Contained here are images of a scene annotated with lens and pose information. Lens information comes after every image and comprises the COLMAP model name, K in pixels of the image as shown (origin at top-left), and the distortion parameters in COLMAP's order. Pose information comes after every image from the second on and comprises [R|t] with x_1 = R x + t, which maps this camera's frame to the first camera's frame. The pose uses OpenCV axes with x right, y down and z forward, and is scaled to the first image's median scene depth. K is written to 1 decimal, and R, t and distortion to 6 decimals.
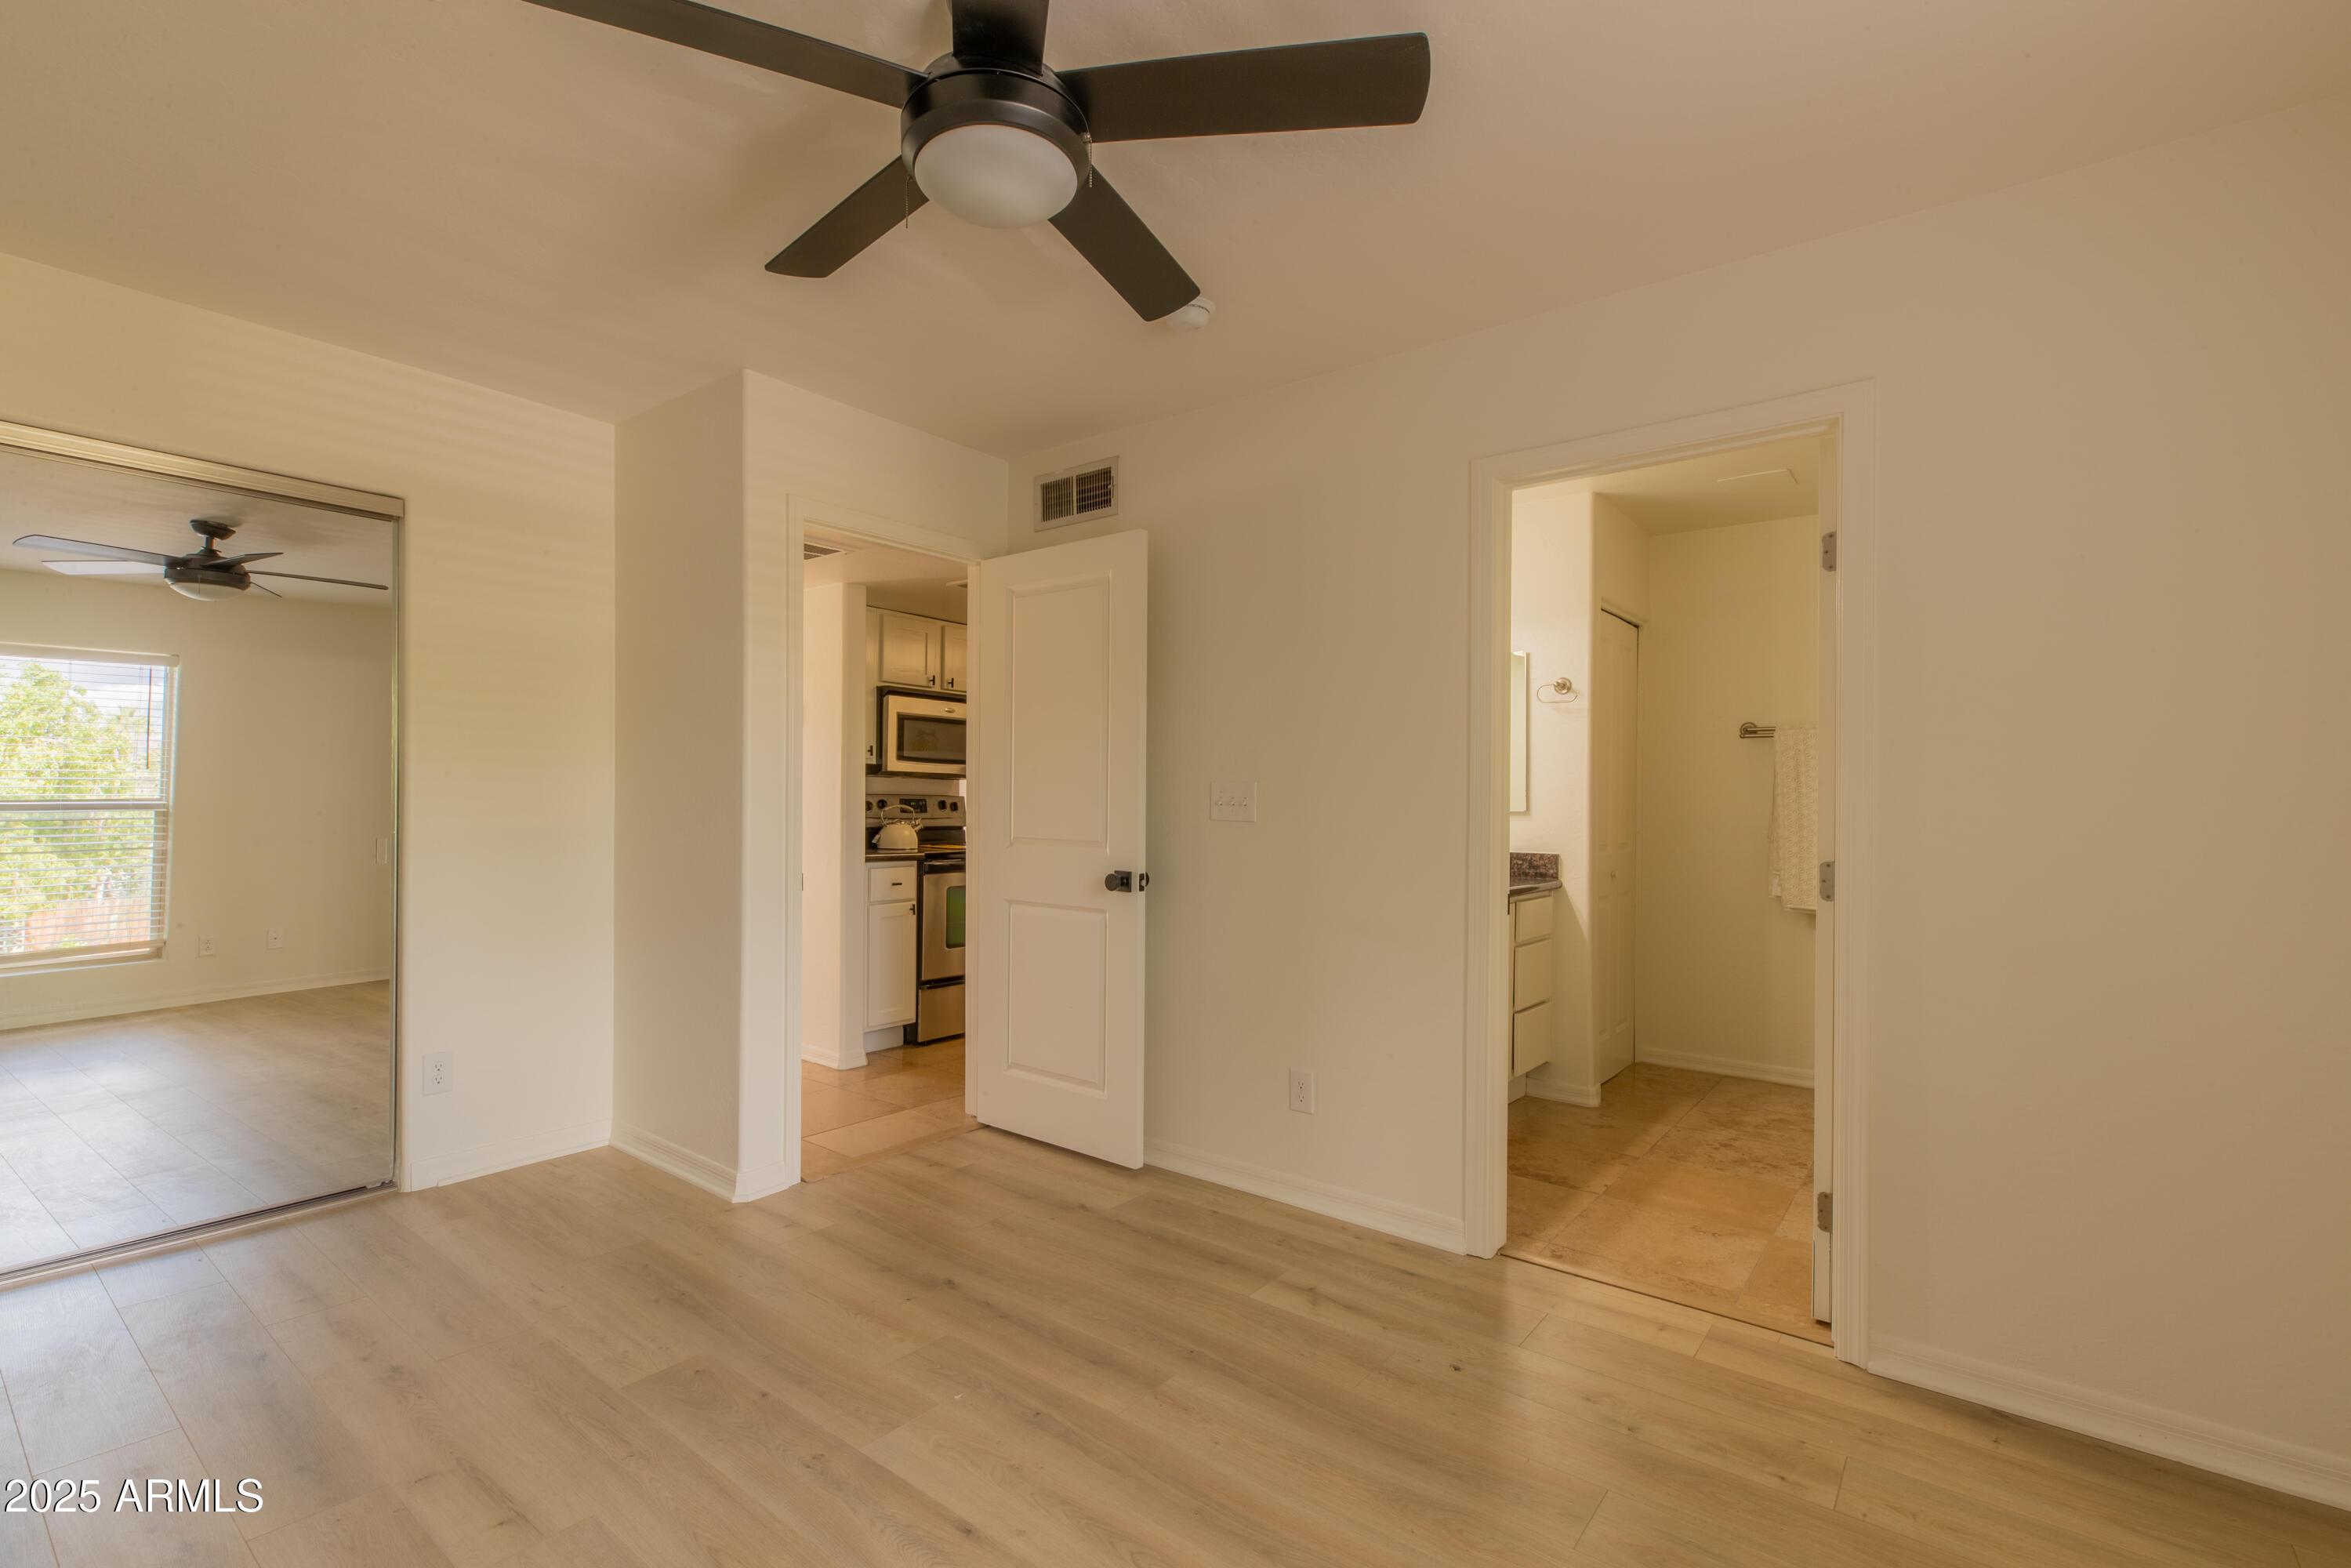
lens RADIAL K [[1069.7, 0, 1151.0], [0, 1069.7, 789.9], [0, 0, 1]] dist [0.008310, -0.001675]
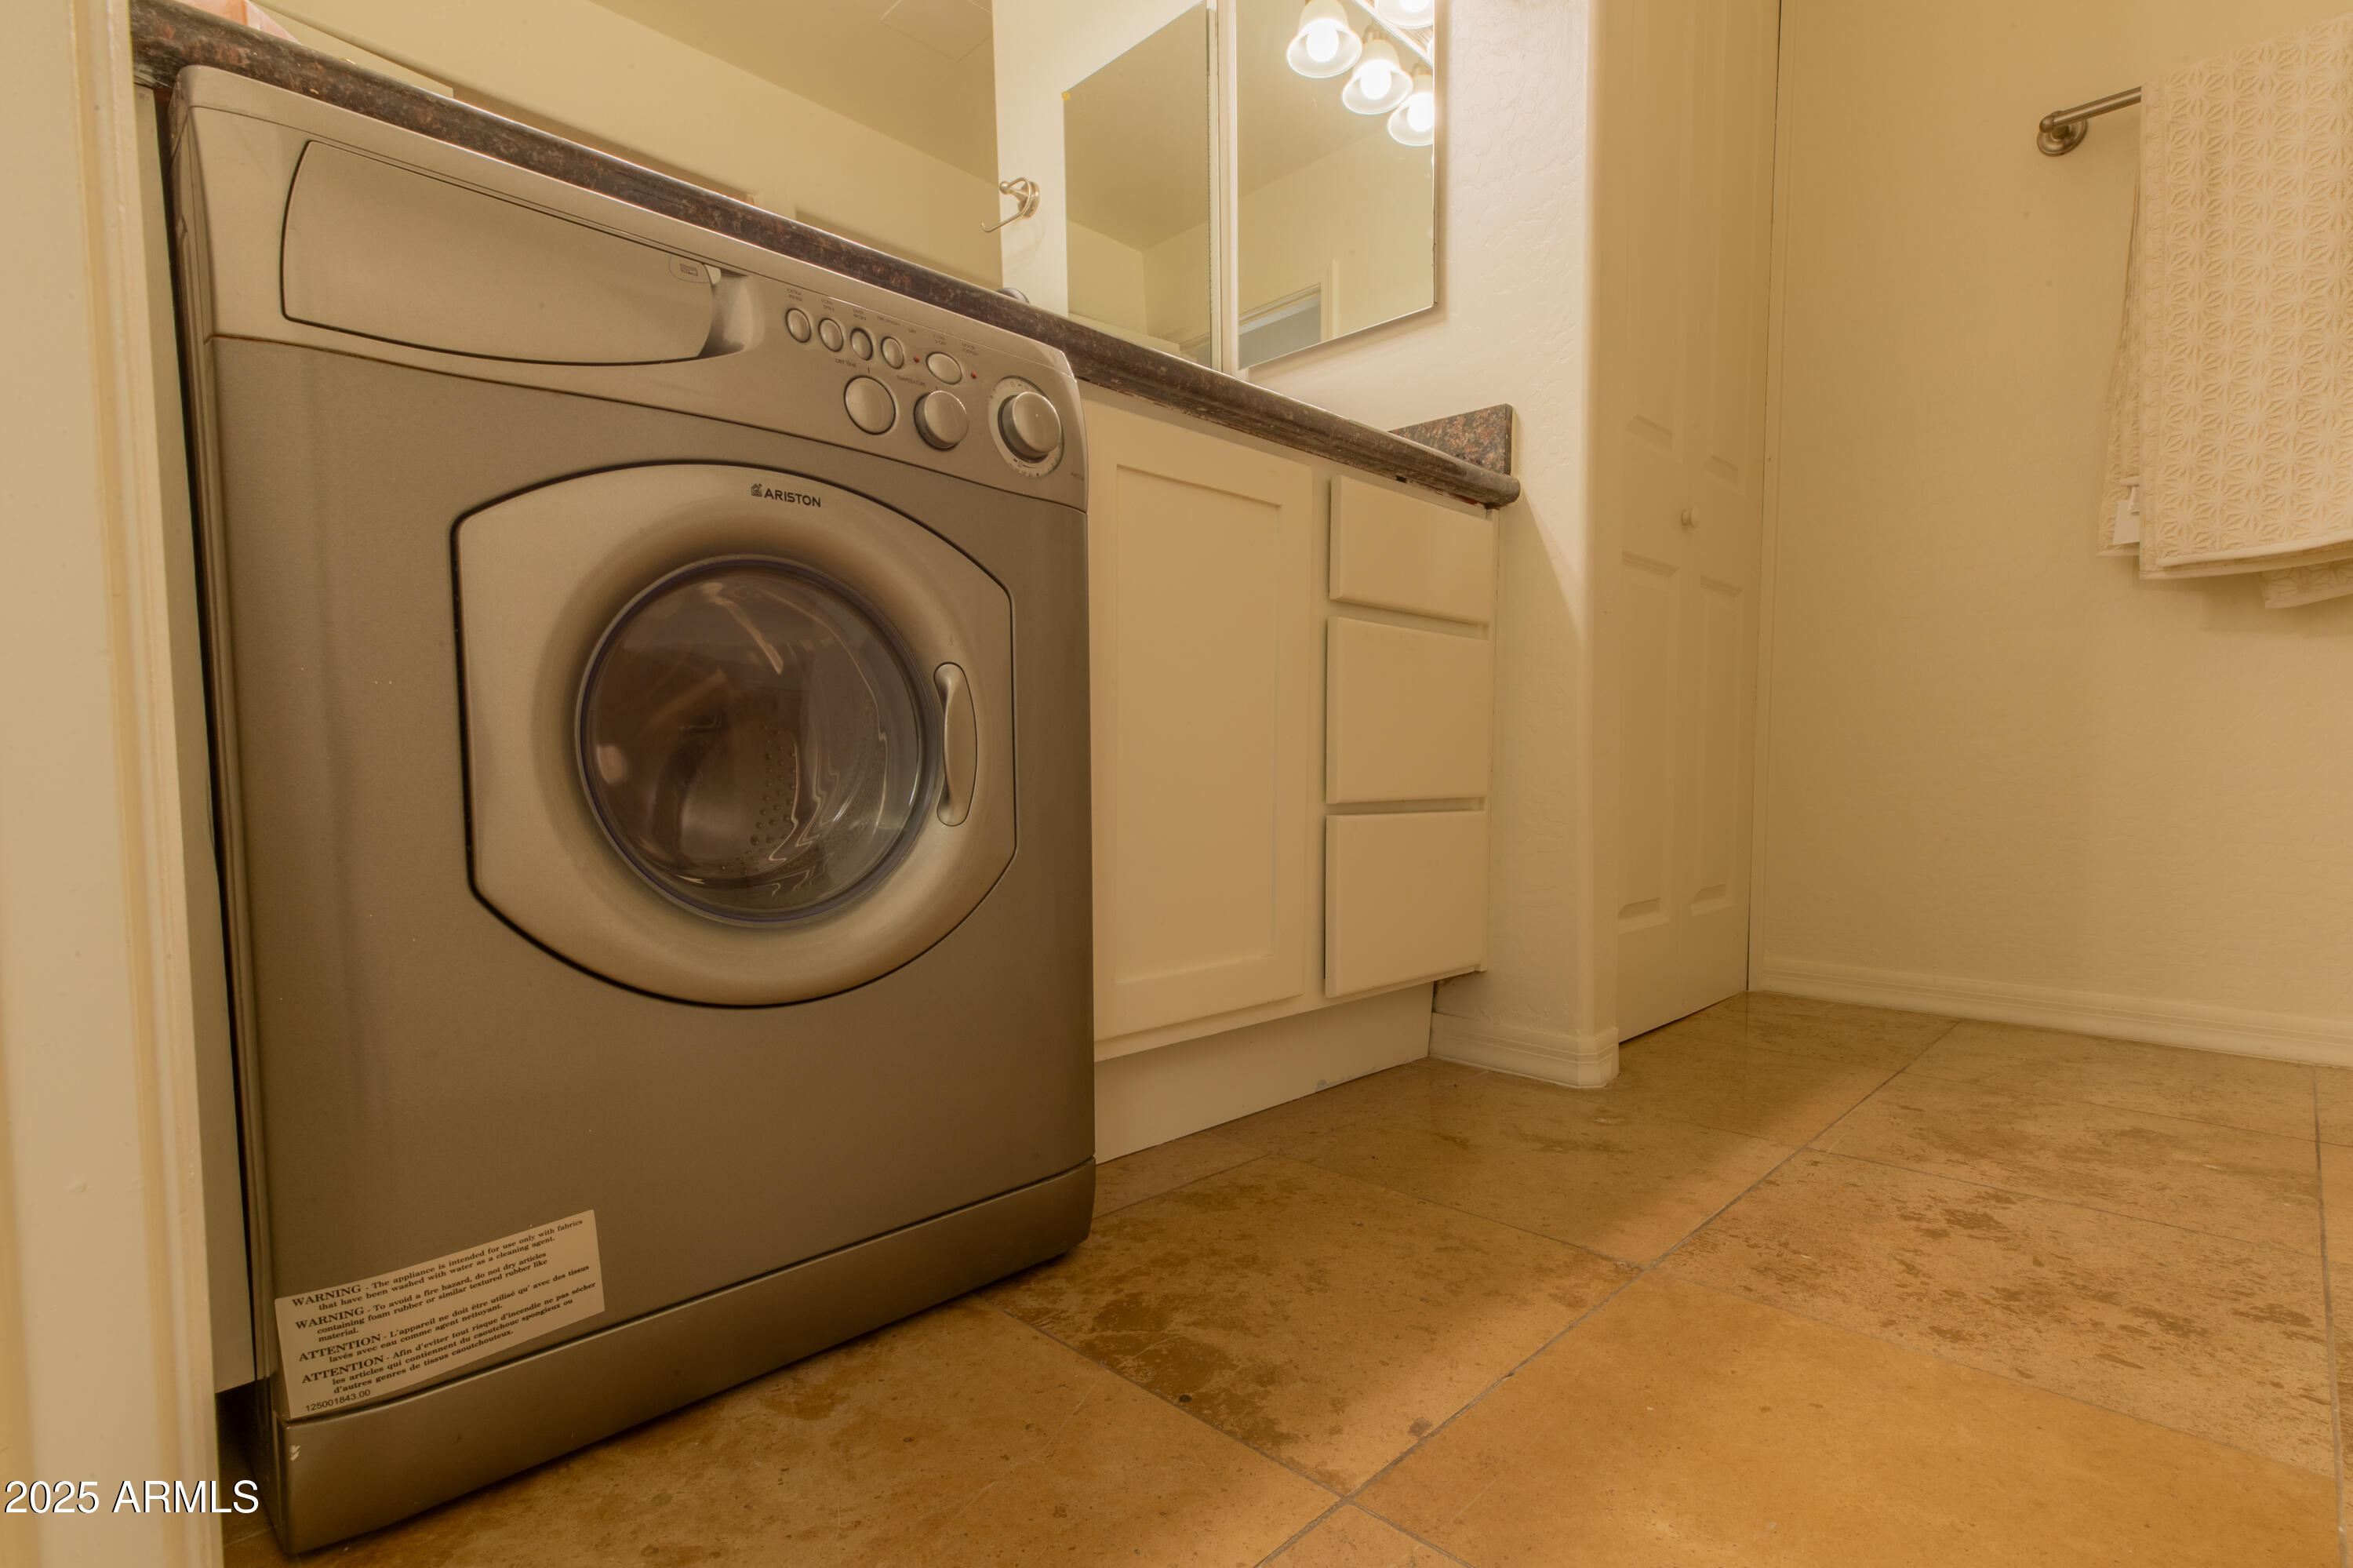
lens RADIAL K [[1161.7, 0, 1220.7], [0, 1161.7, 826.2], [0, 0, 1]] dist [0.010543, 0.000195]
pose [[0.997467, -0.003556, -0.071040, 0.331424], [0.008328, 0.997719, 0.066995, 0.187438], [0.070639, -0.067417, 0.995221, 0.631004]]
